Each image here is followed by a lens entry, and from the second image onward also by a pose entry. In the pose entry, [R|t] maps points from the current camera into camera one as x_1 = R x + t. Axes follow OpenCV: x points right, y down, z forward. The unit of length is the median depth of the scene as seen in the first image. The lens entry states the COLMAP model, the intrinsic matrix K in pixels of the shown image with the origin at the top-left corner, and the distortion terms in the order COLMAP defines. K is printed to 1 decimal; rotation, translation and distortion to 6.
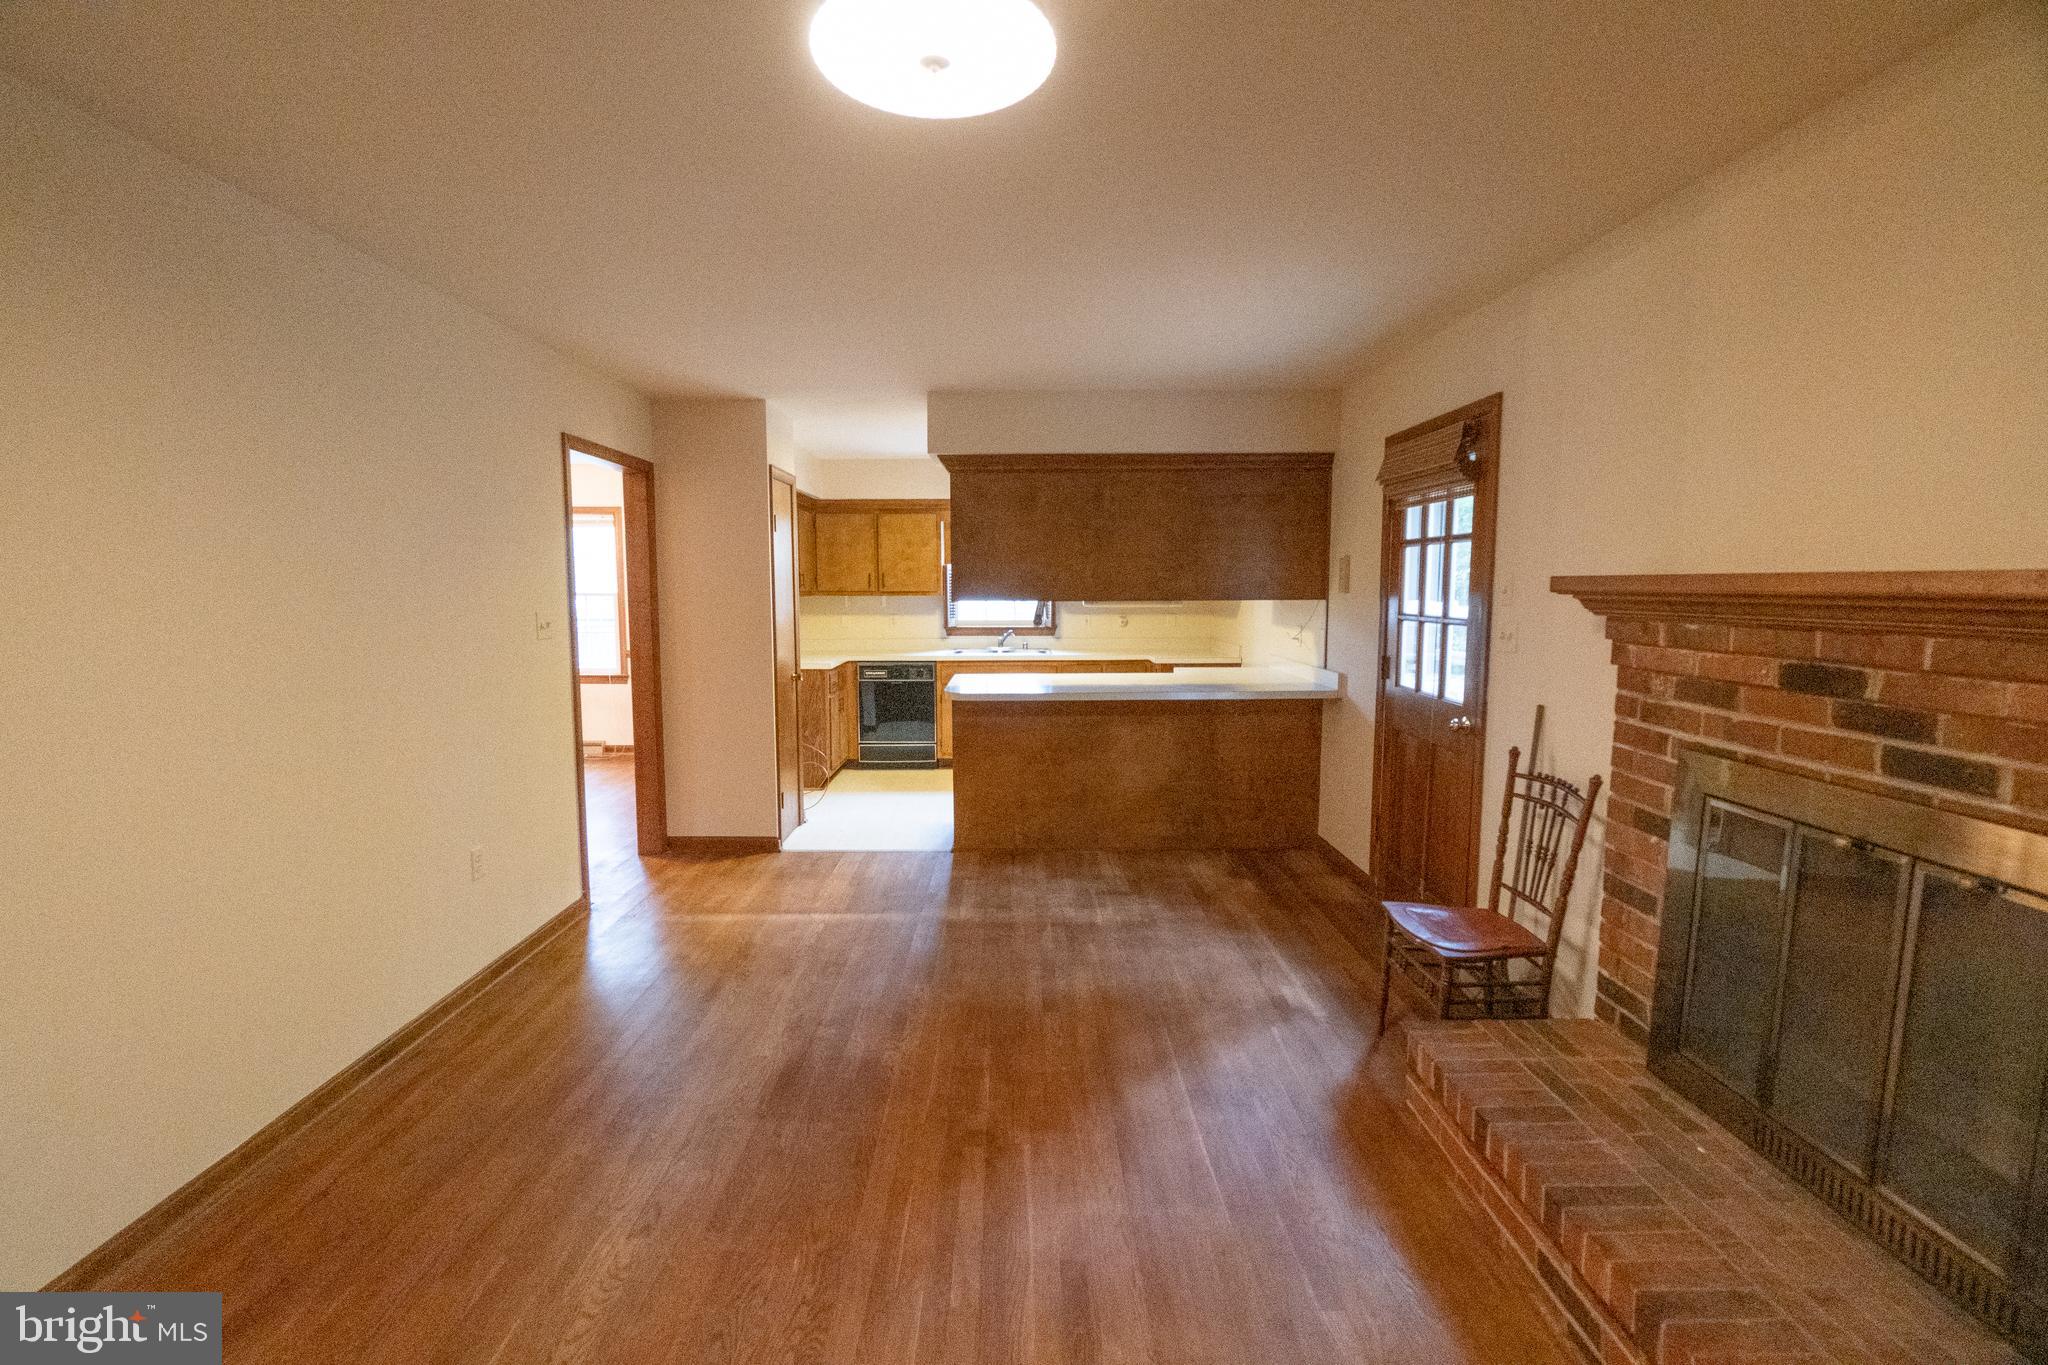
lens RADIAL K [[912.4, 0, 1021.9], [0, 912.4, 678.8], [0, 0, 1]] dist [0.003812, 0.000030]
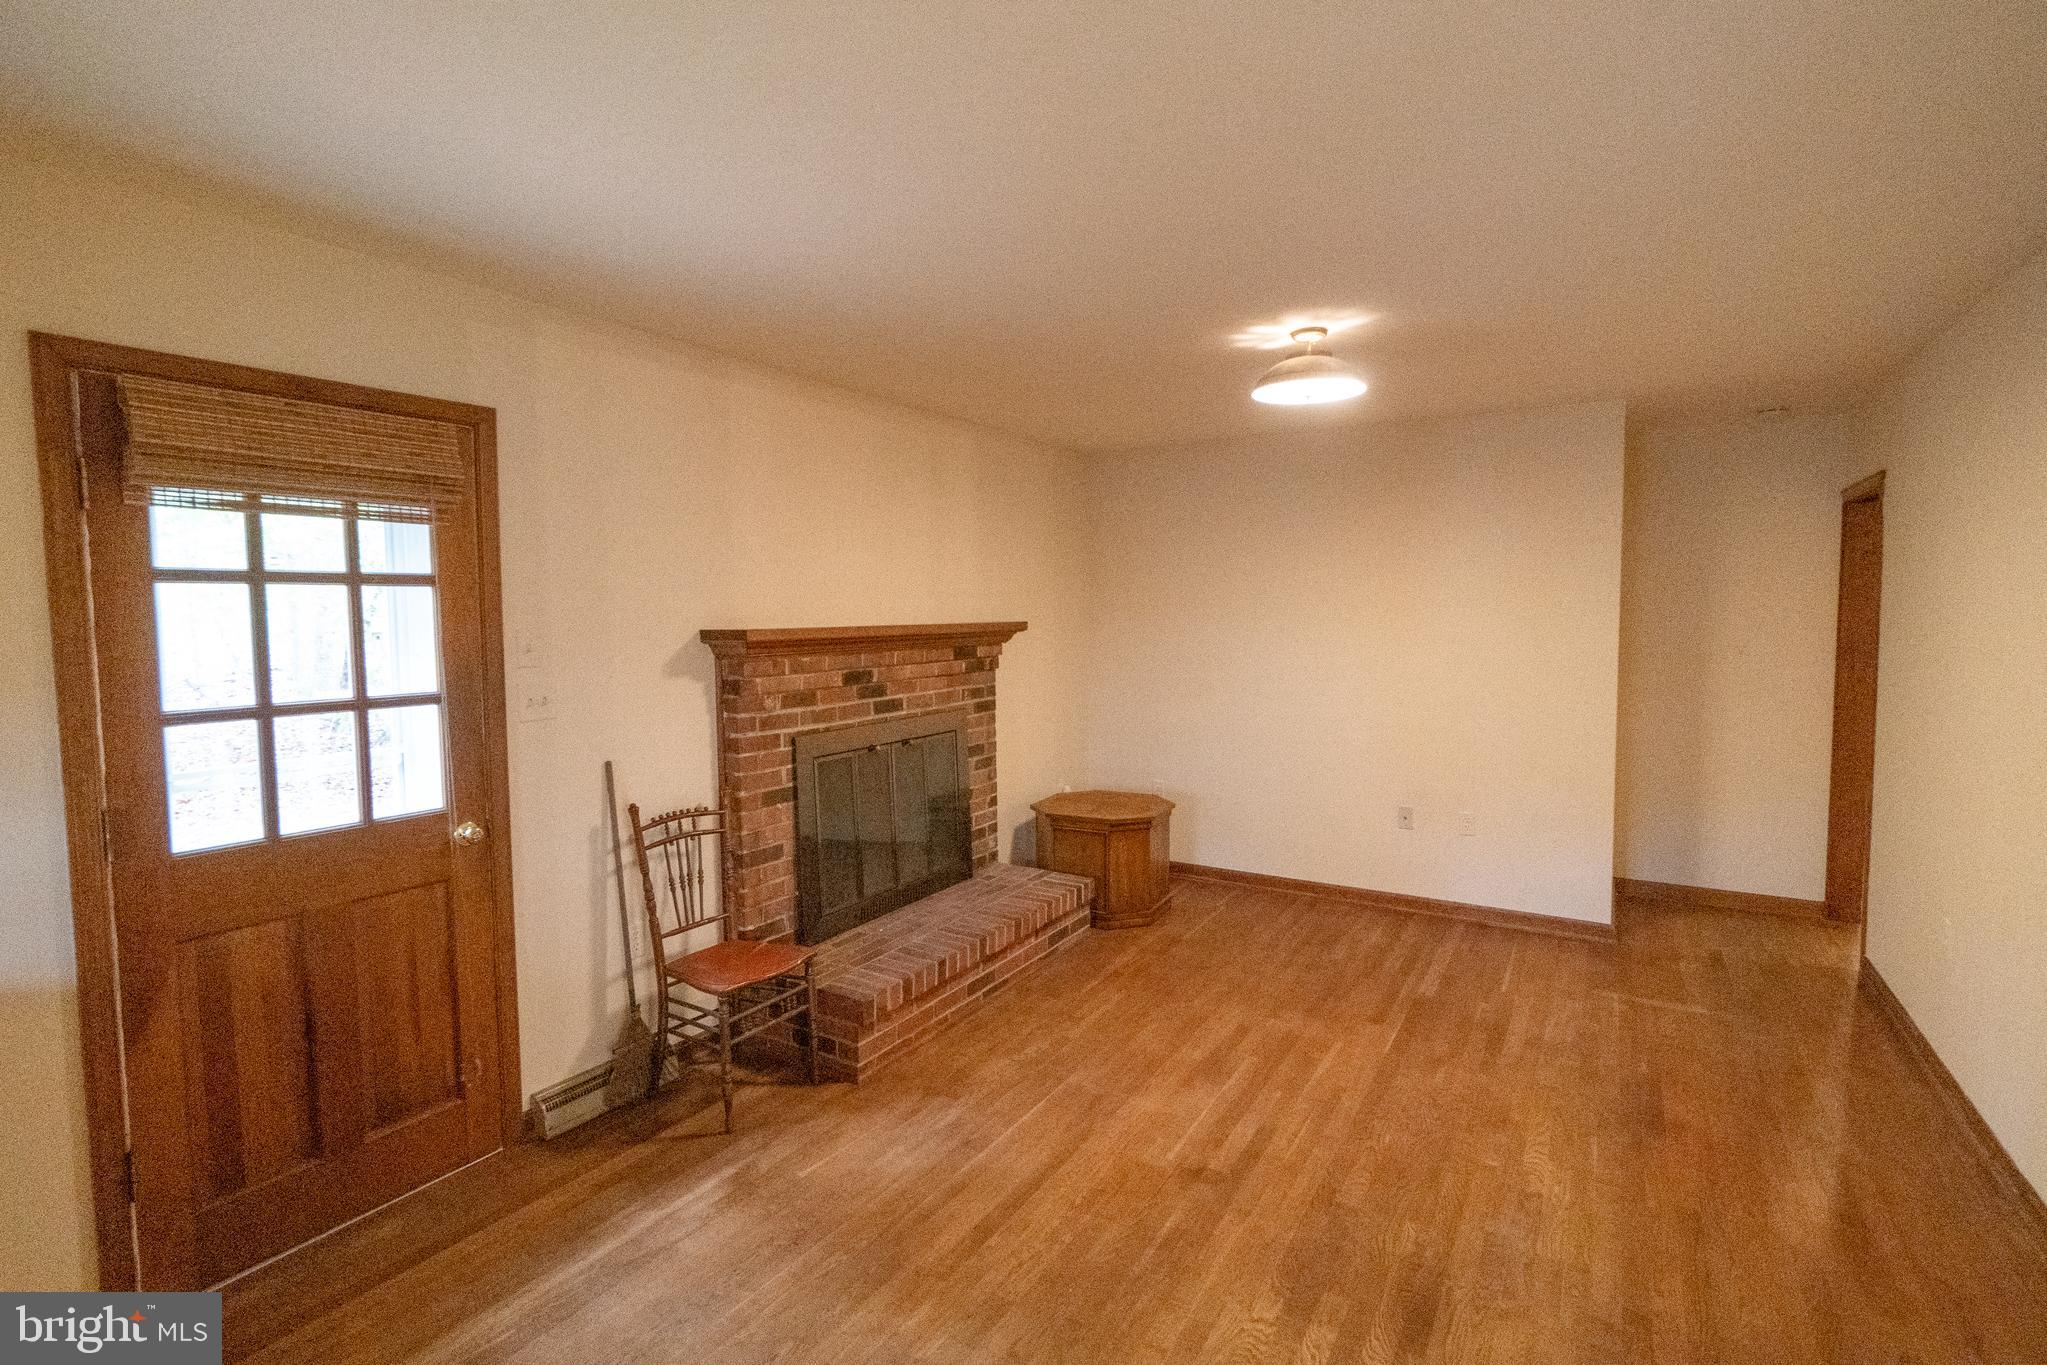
lens RADIAL K [[943.3, 0, 1018.9], [0, 943.3, 686.4], [0, 0, 1]] dist [0.003941, -0.000439]
pose [[-0.843968, -0.030051, 0.535550, -0.478869], [0.069960, 0.983734, 0.165450, -0.257269], [-0.531811, 0.177102, -0.828138, 2.168569]]
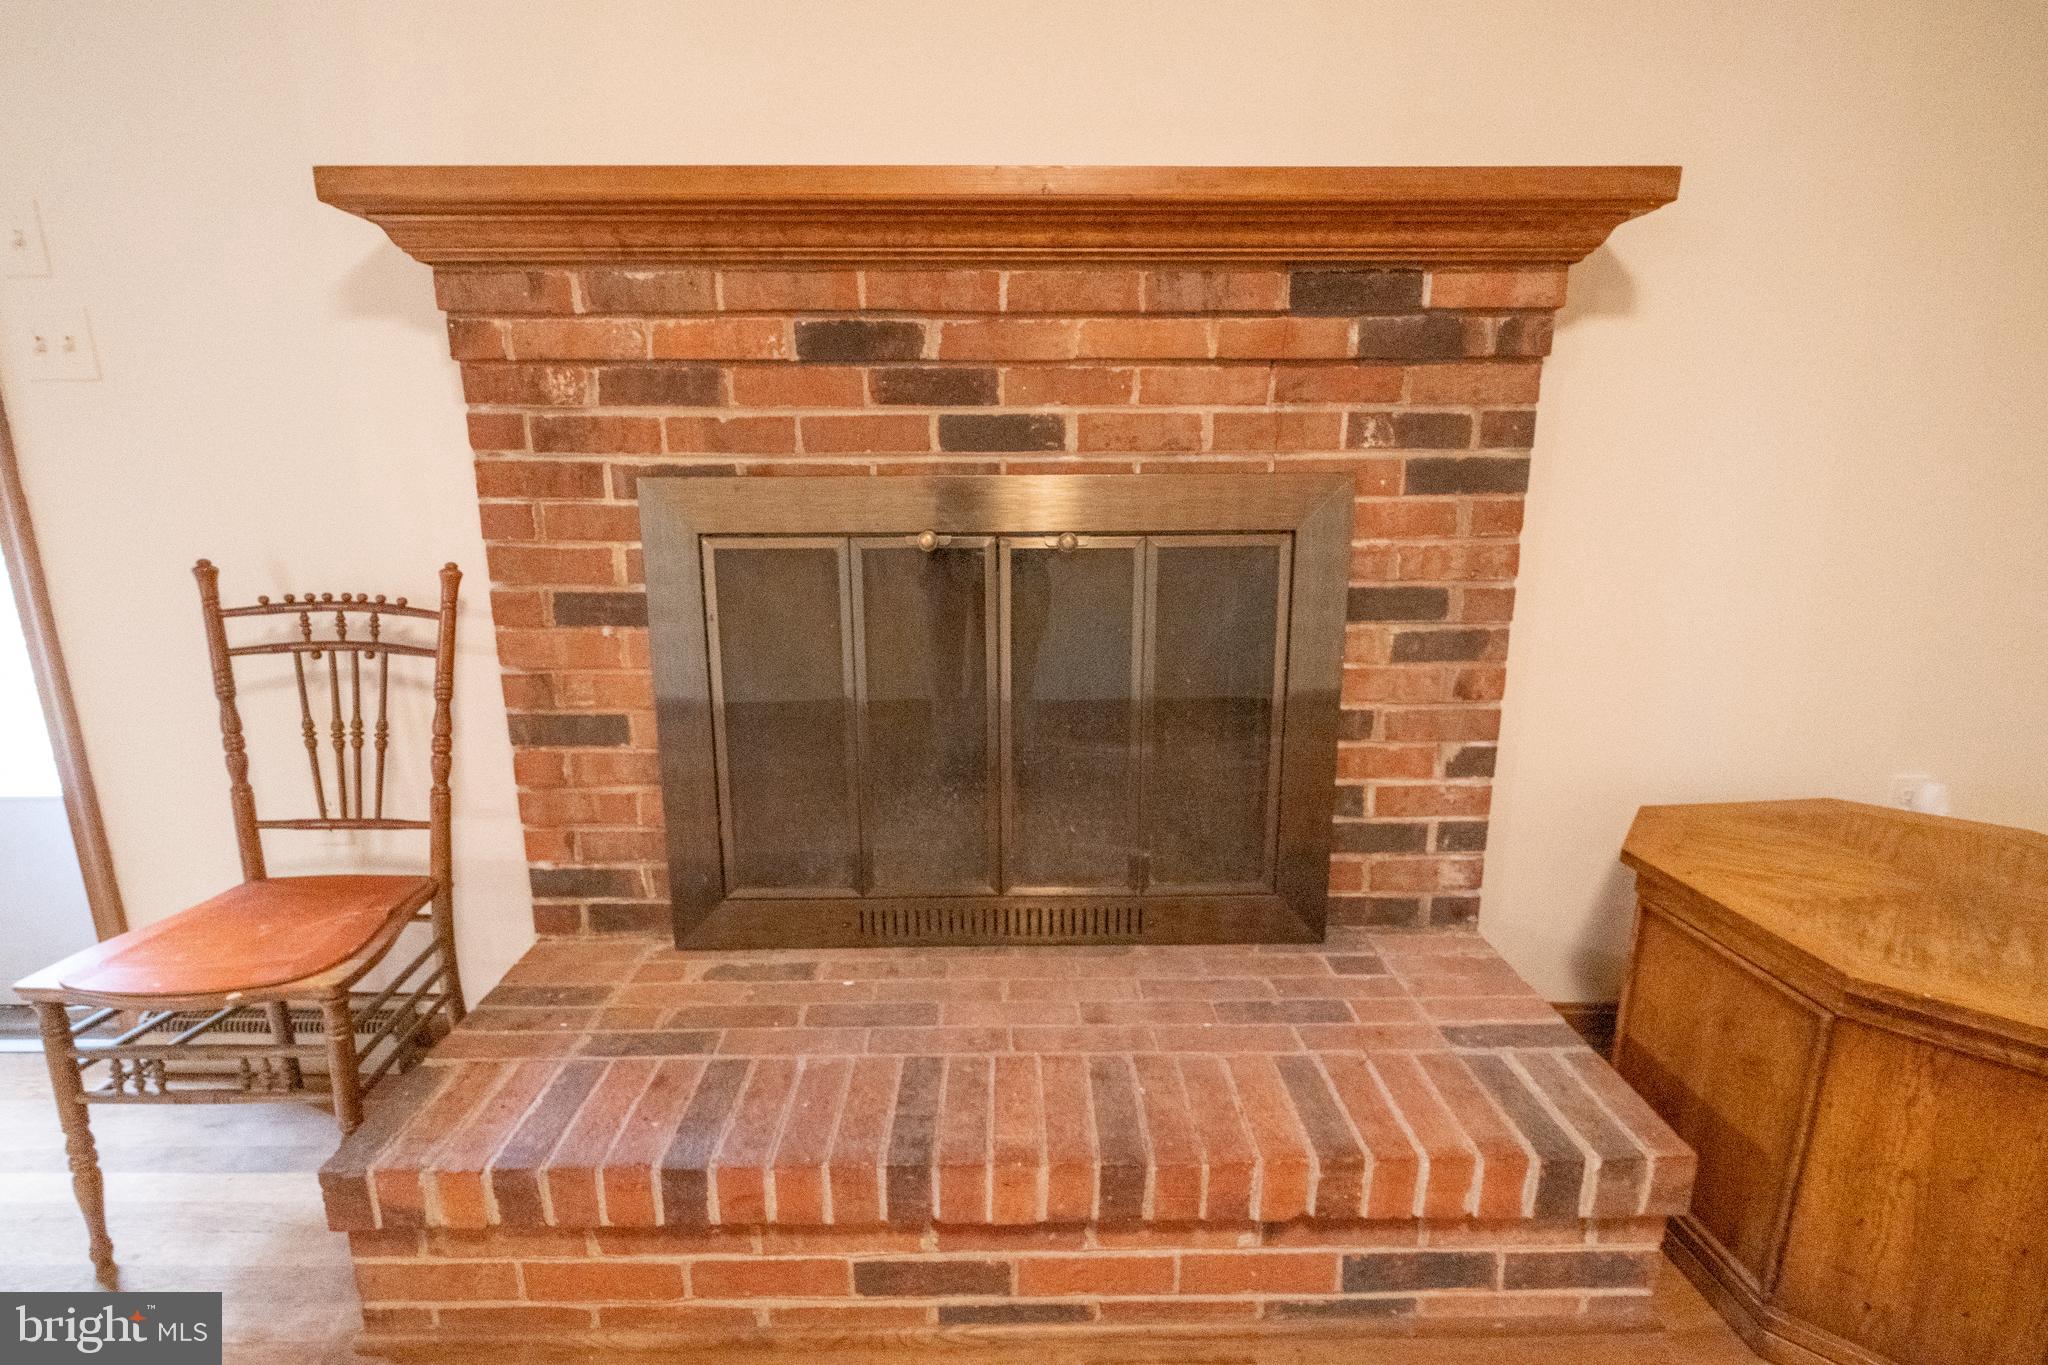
lens RADIAL K [[912.4, 0, 1010.0], [0, 912.4, 680.4], [0, 0, 1]] dist [0.003812, 0.000030]
pose [[0.001423, -0.222899, 0.974840, 0.046250], [0.110426, 0.968915, 0.221383, 0.103515], [-0.993883, 0.107332, 0.025993, 0.747866]]
